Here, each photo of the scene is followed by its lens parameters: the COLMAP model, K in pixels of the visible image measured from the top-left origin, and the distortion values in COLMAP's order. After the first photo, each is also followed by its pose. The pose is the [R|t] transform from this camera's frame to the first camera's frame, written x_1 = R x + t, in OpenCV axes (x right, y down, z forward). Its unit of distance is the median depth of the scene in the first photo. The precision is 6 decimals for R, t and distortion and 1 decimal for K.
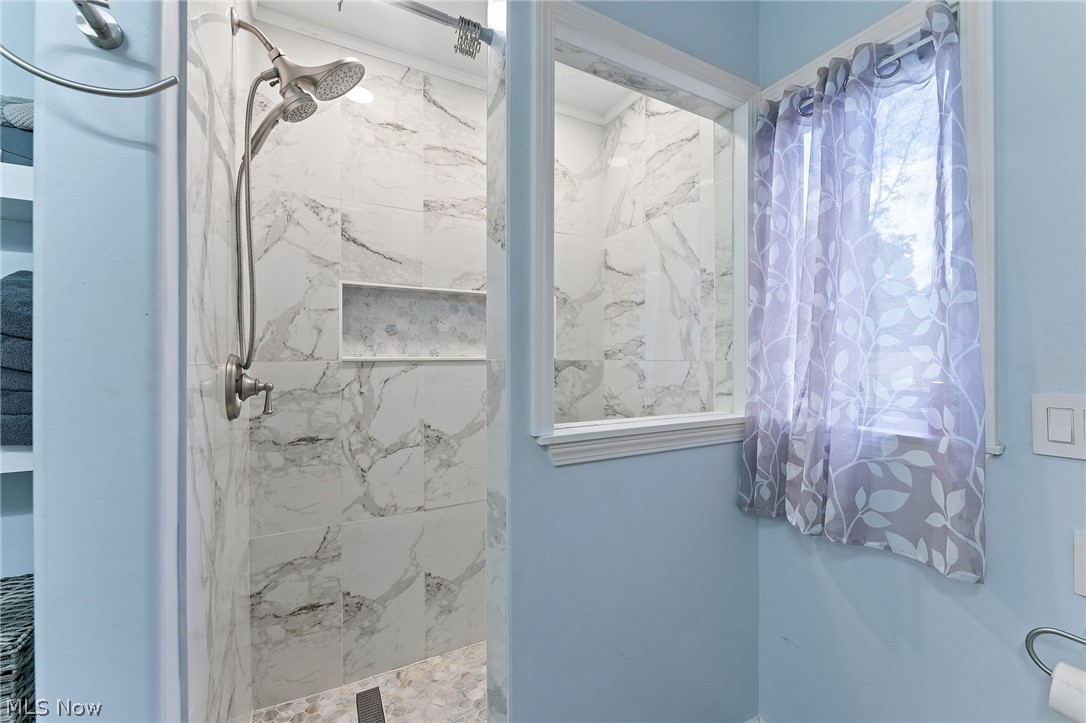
lens RADIAL K [[431.4, 0, 544.2], [0, 431.4, 359.6], [0, 0, 1]] dist [0.000240, -0.000026]
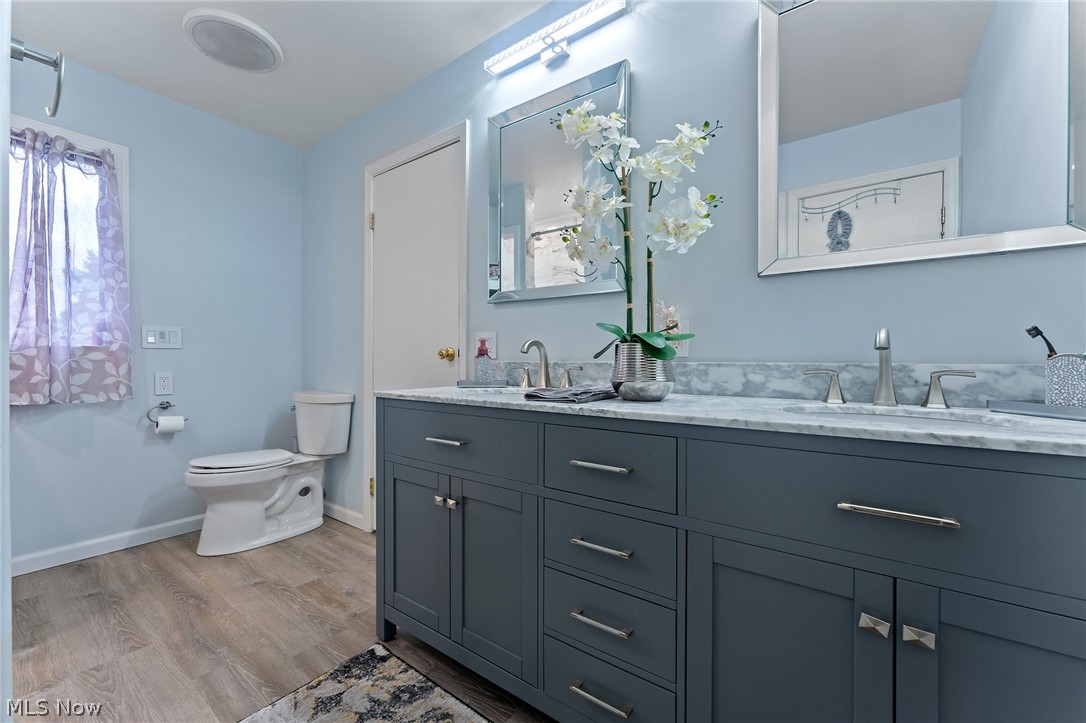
lens RADIAL K [[431.4, 0, 543.6], [0, 431.4, 360.7], [0, 0, 1]] dist [0.000240, -0.000026]
pose [[-0.432323, -0.002683, 0.901715, -1.938628], [-0.008297, 0.999965, -0.001002, 0.226881], [-0.901681, -0.007915, -0.432330, -0.070322]]
